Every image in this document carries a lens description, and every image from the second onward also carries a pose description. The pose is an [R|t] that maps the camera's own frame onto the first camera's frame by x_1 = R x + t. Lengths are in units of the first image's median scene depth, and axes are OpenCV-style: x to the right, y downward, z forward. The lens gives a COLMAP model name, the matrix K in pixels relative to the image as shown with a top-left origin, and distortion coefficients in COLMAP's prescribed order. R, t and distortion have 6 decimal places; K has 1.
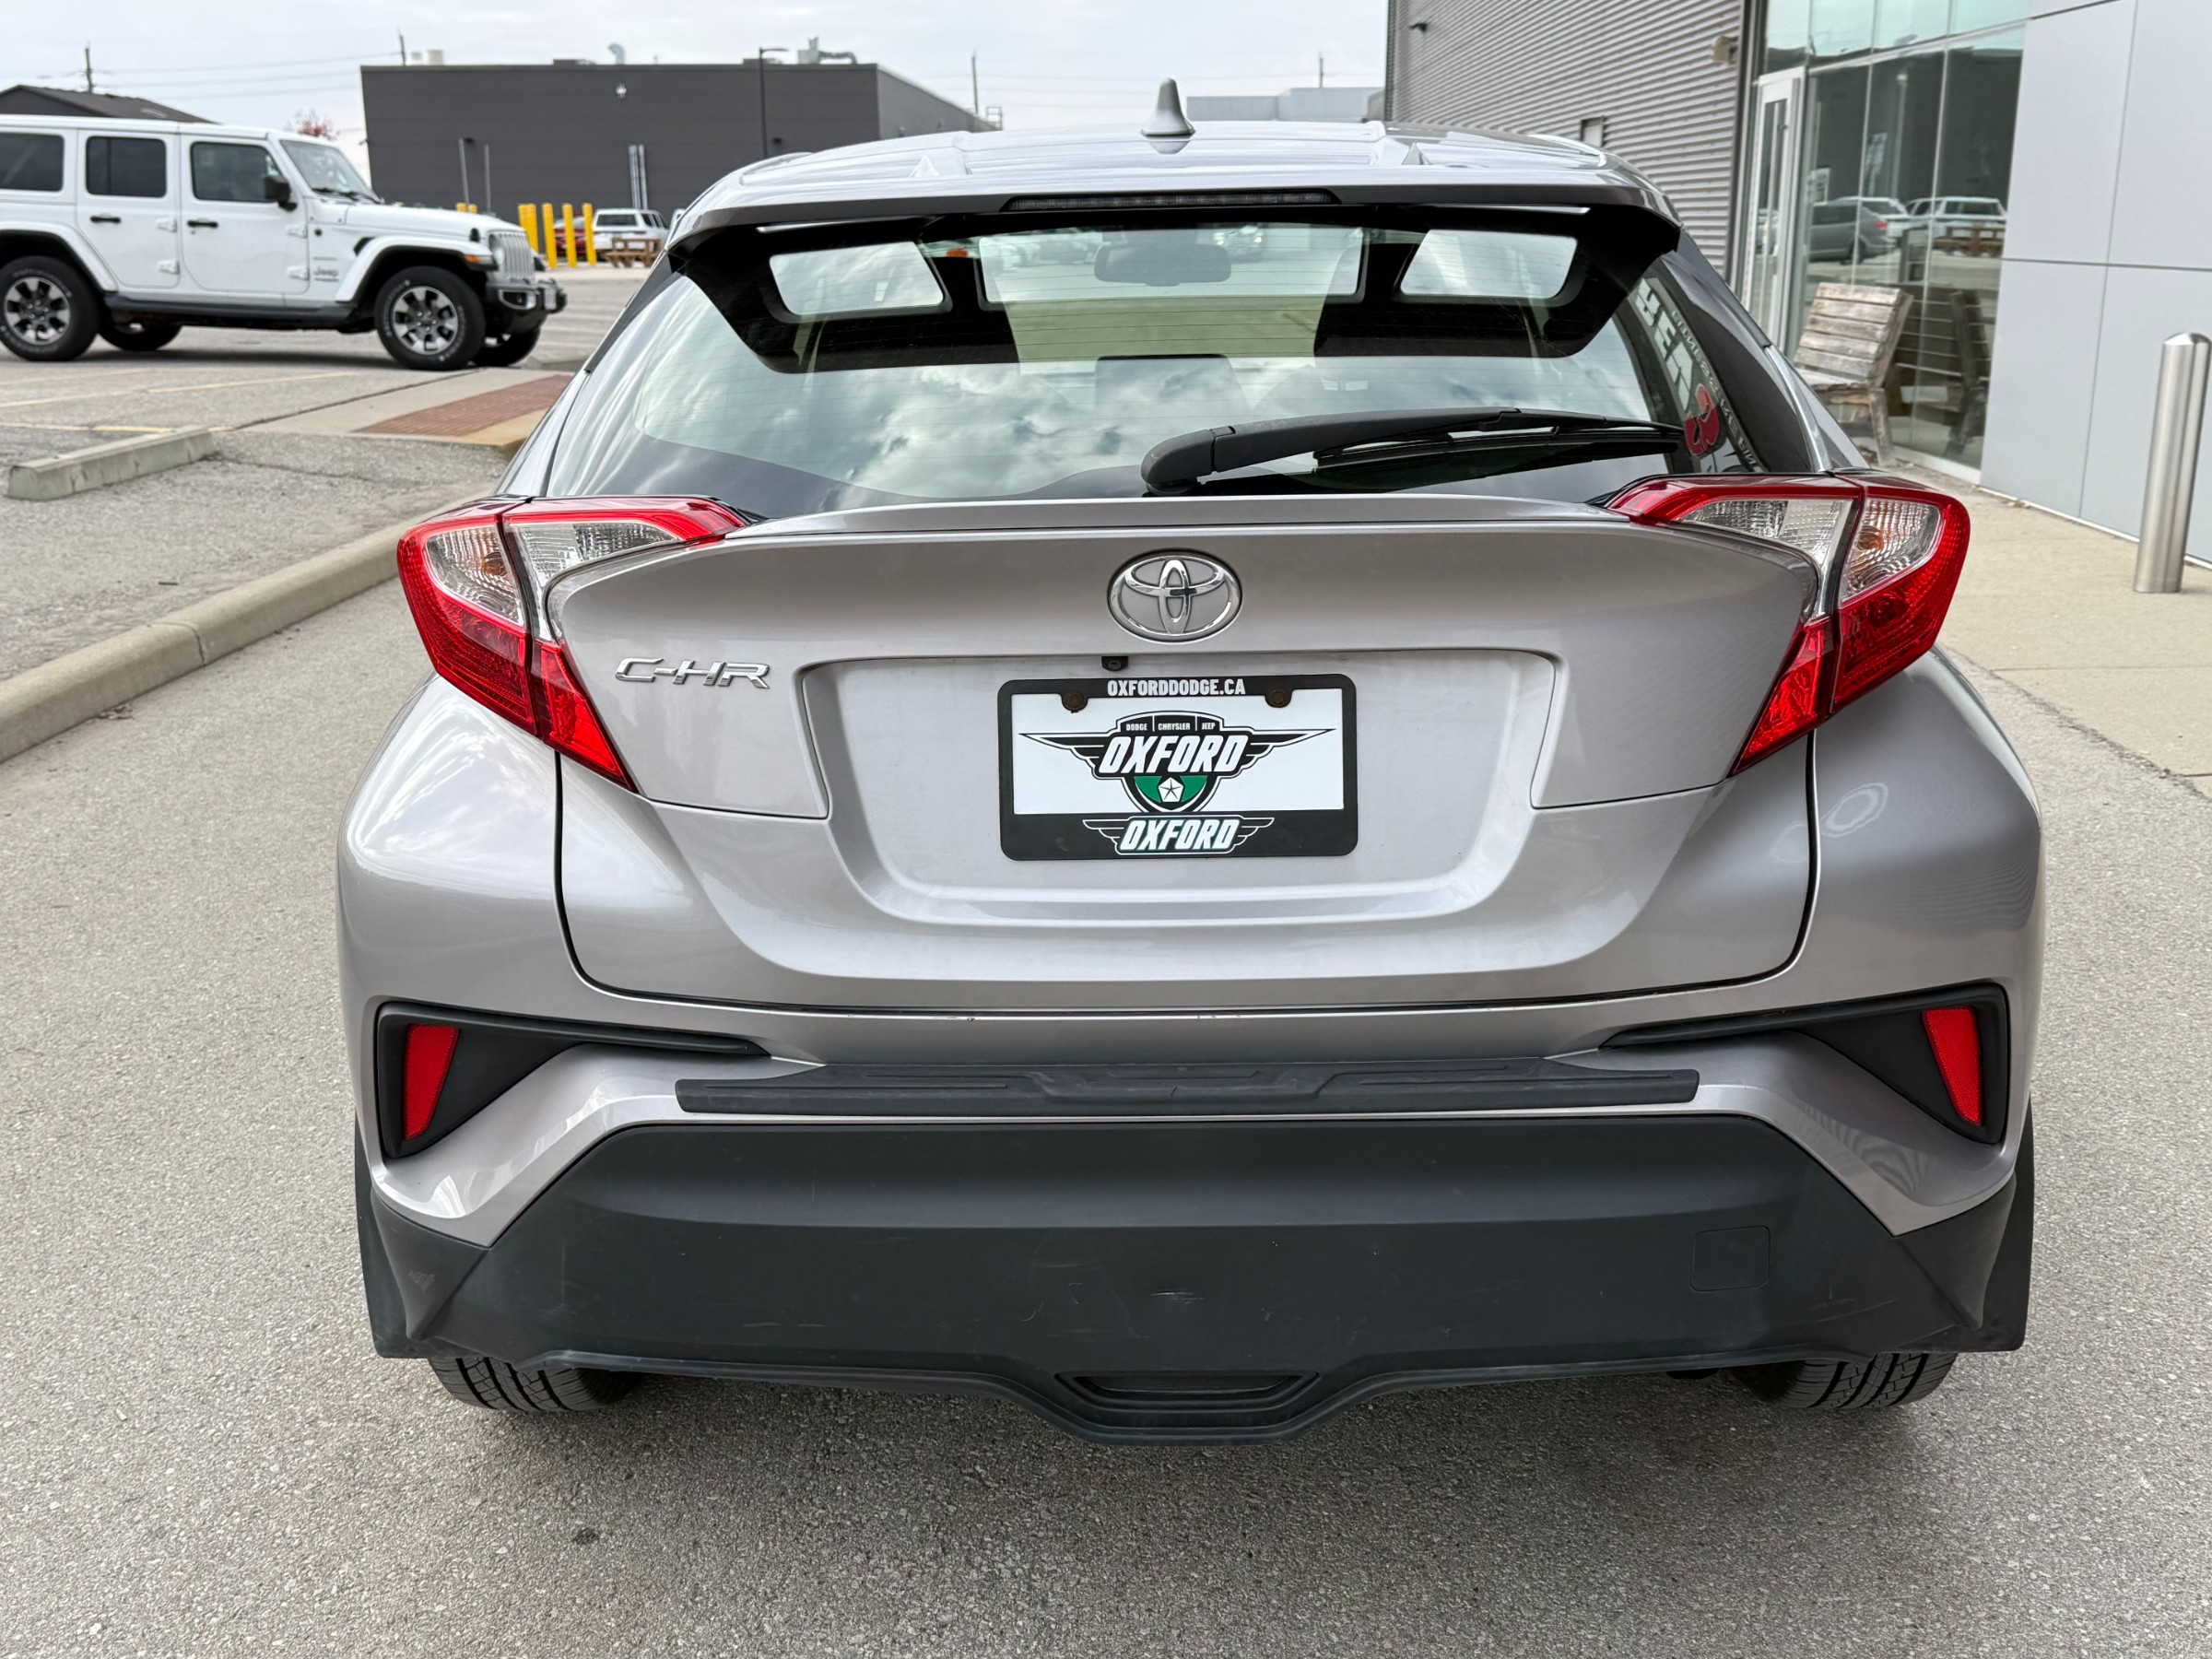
lens RADIAL K [[2268.0, 0, 1106.0], [0, 2268.0, 829.5], [0, 0, 1]] dist [0.101437, -0.209294]
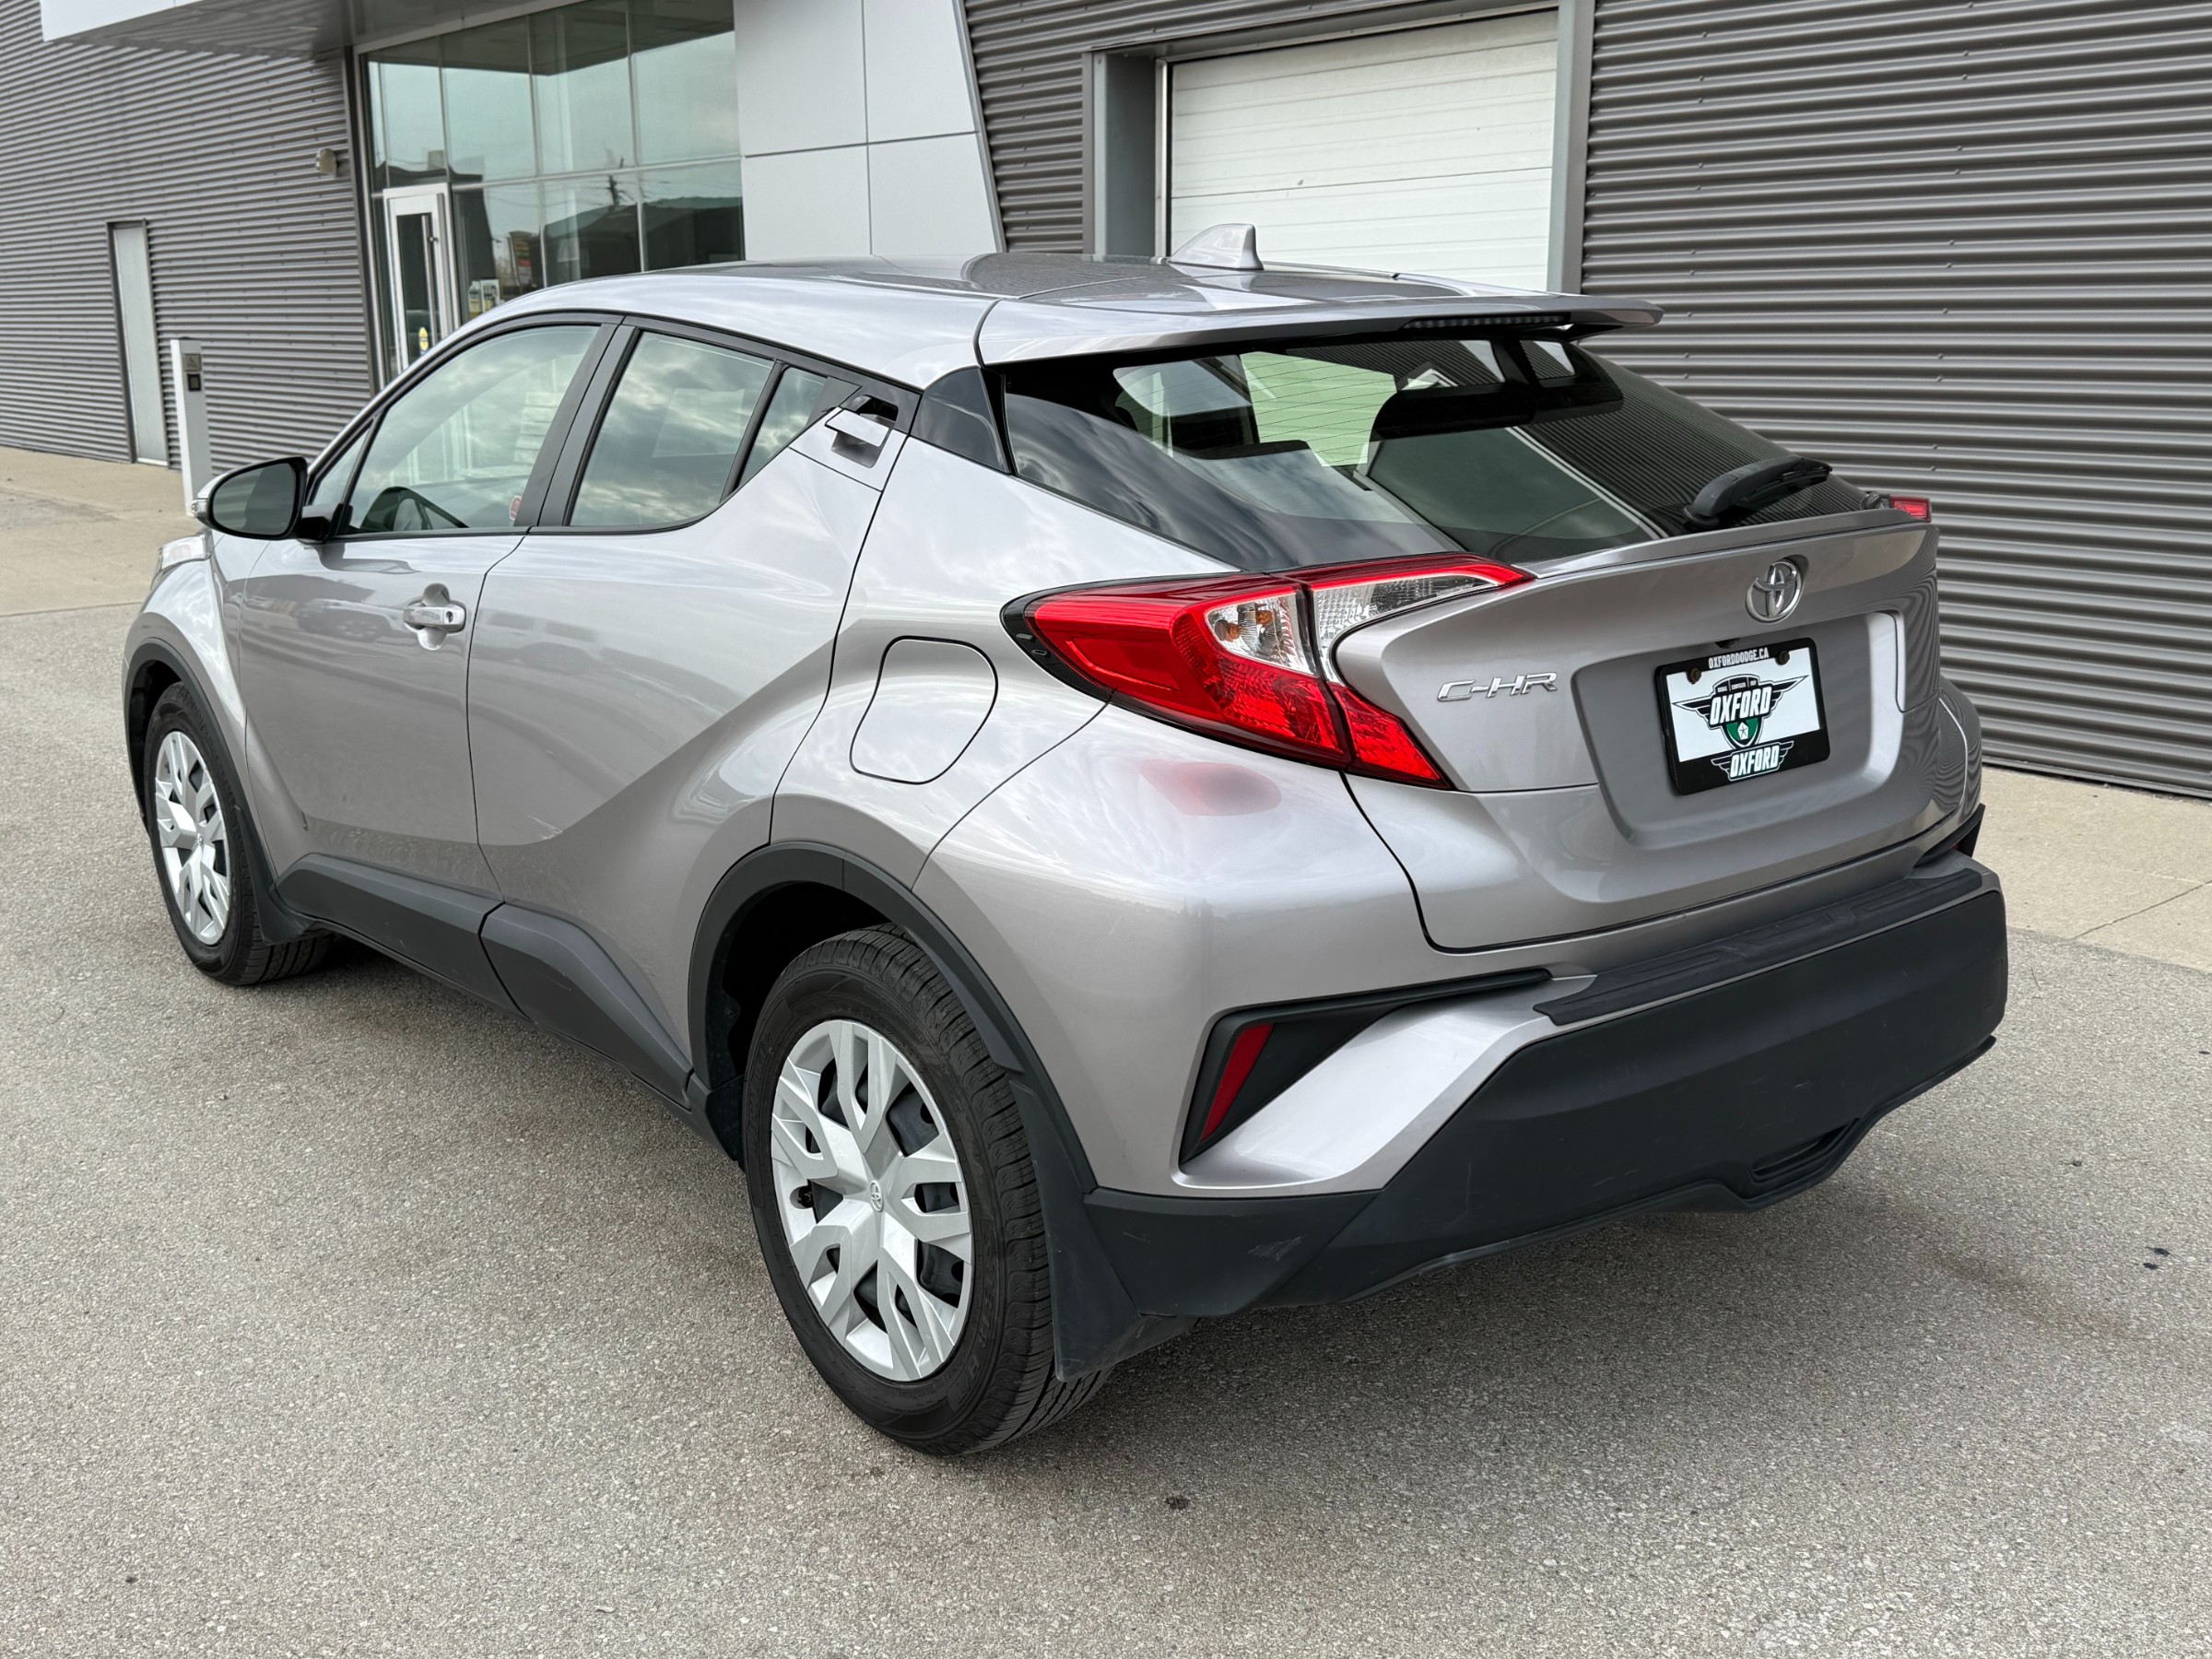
lens RADIAL K [[2268.0, 0, 1106.0], [0, 2268.0, 829.5], [0, 0, 1]] dist [0.101437, -0.209294]
pose [[0.756391, -0.147218, 0.637337, -1.179588], [0.174306, 0.984477, 0.020537, -0.055096], [-0.630468, 0.095558, 0.770311, 0.165301]]
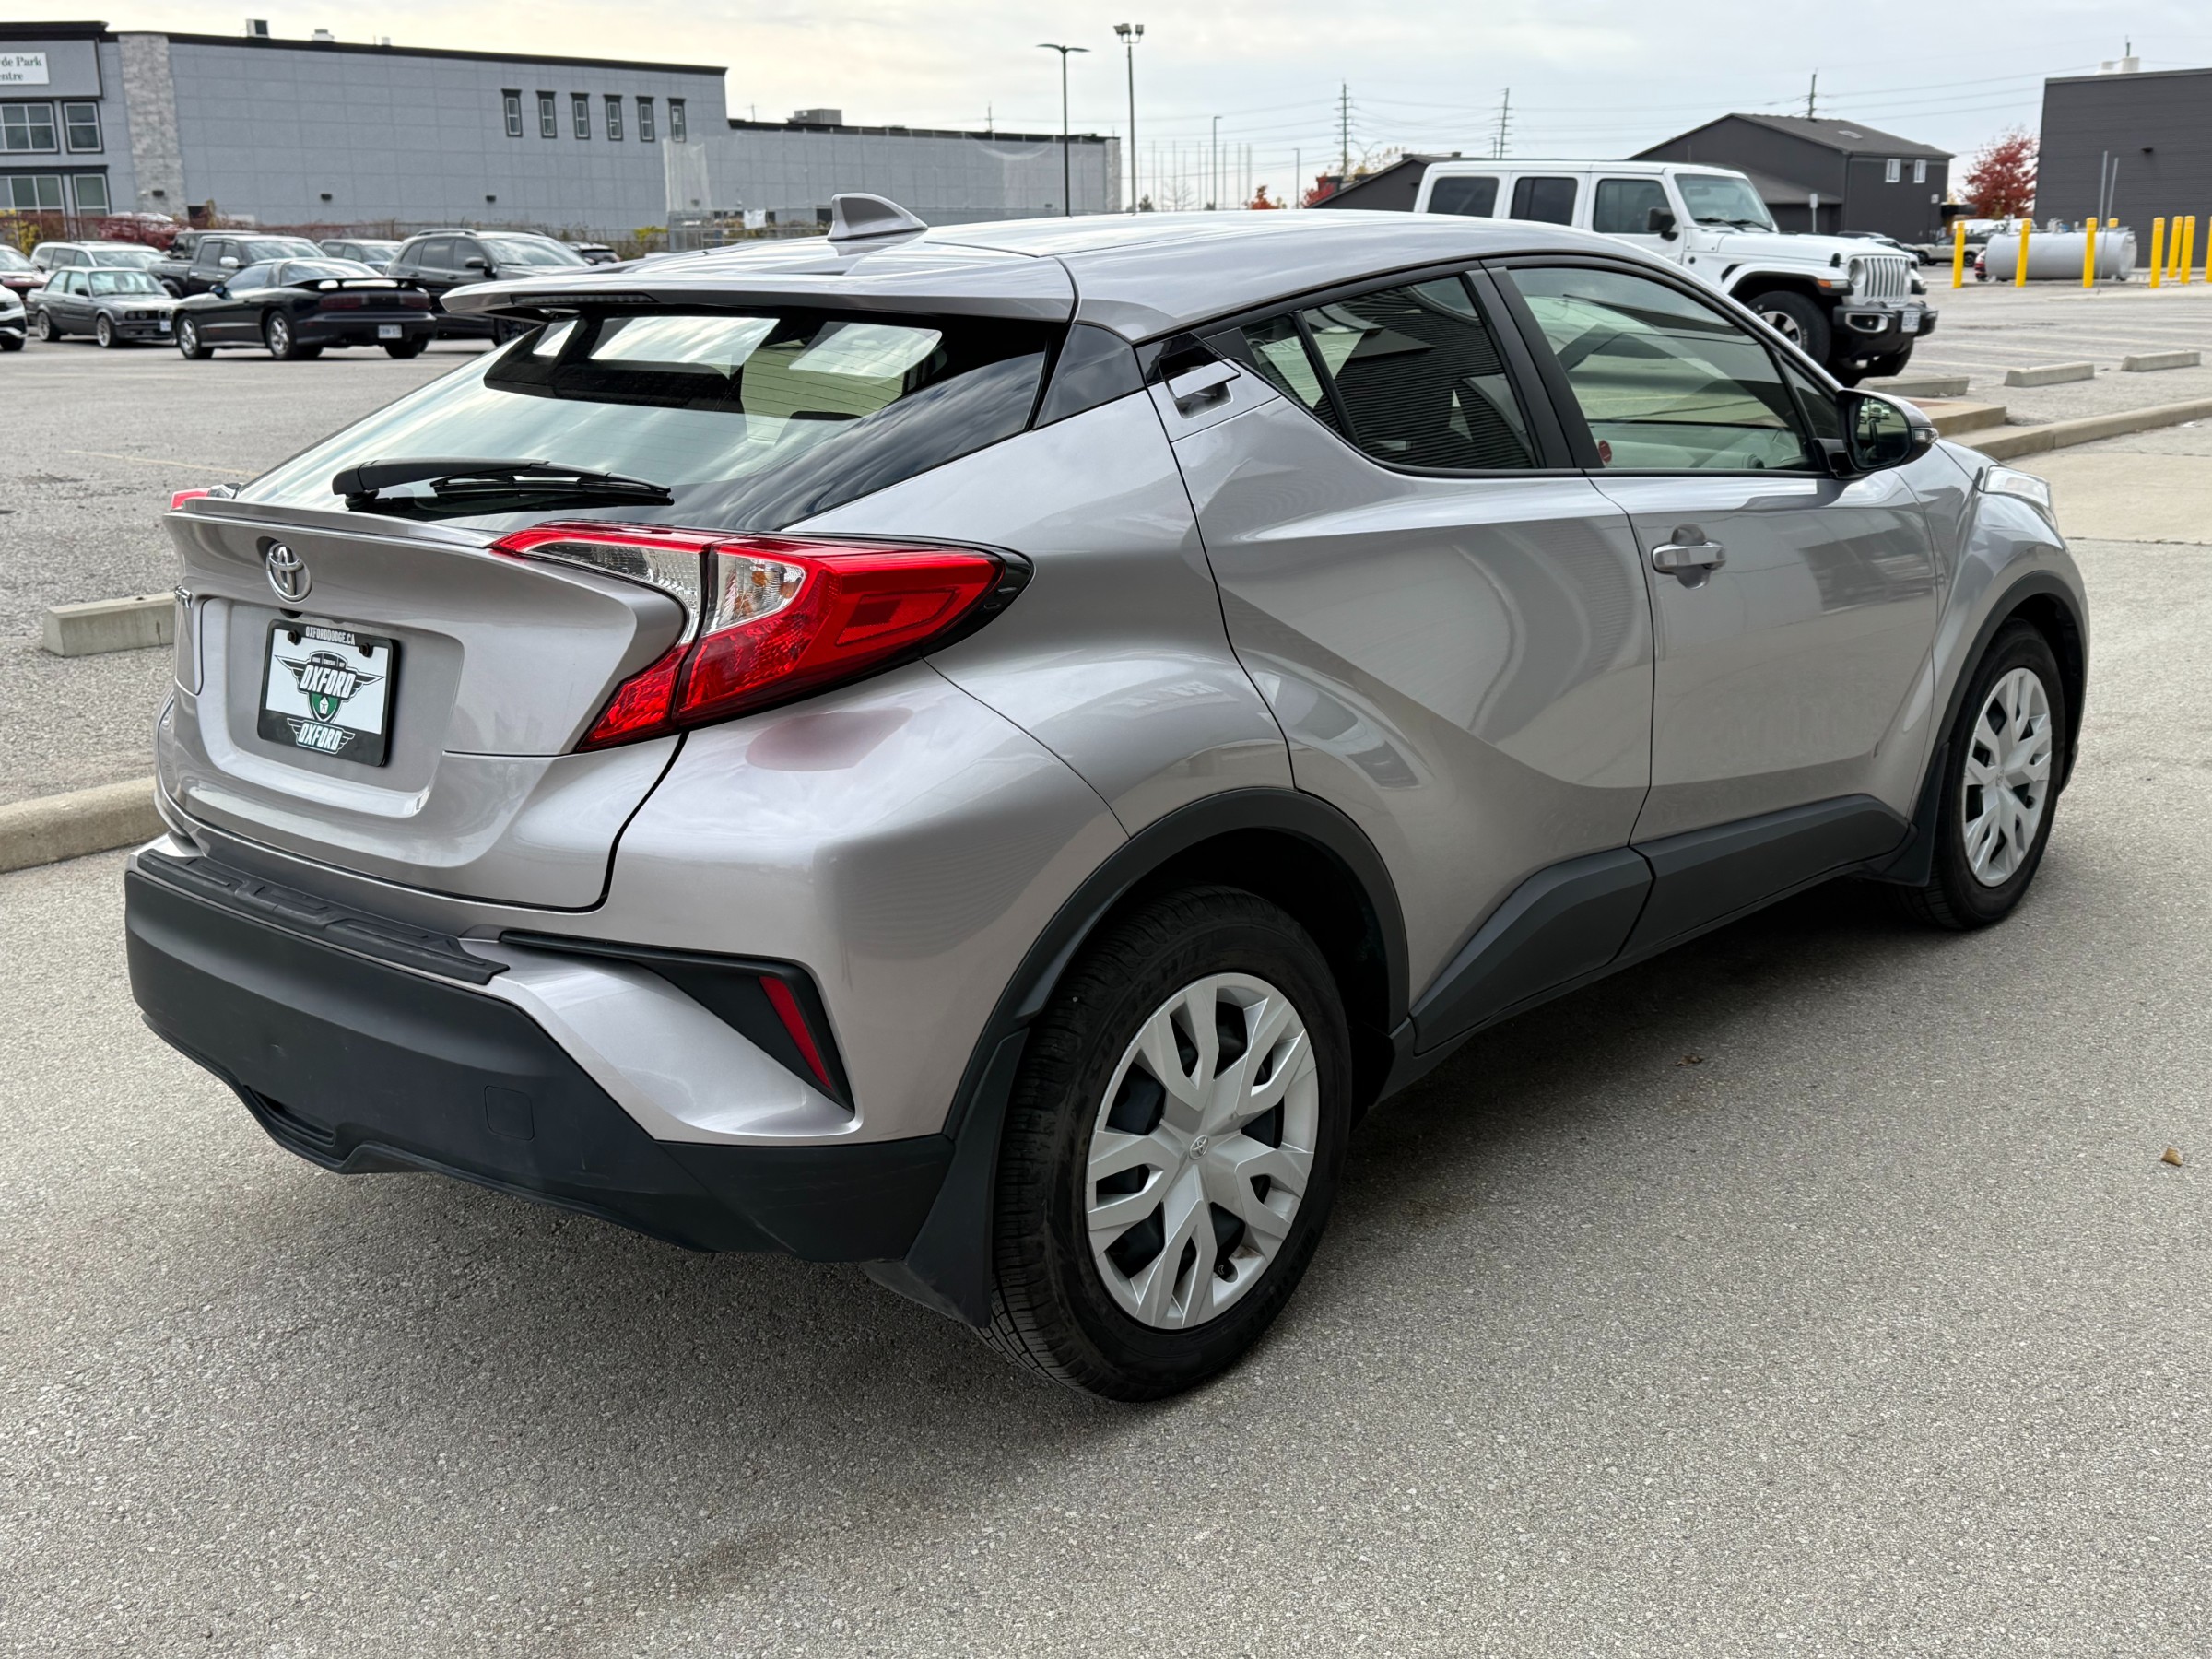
lens RADIAL K [[2247.6, 0, 1106.5], [0, 2247.6, 780.3], [0, 0, 1]] dist [0.112677, -0.159691]
pose [[0.753373, 0.146782, -0.641003, 1.340953], [-0.161907, 0.986166, 0.035531, -0.102777], [0.637351, 0.077015, 0.766716, 0.209868]]
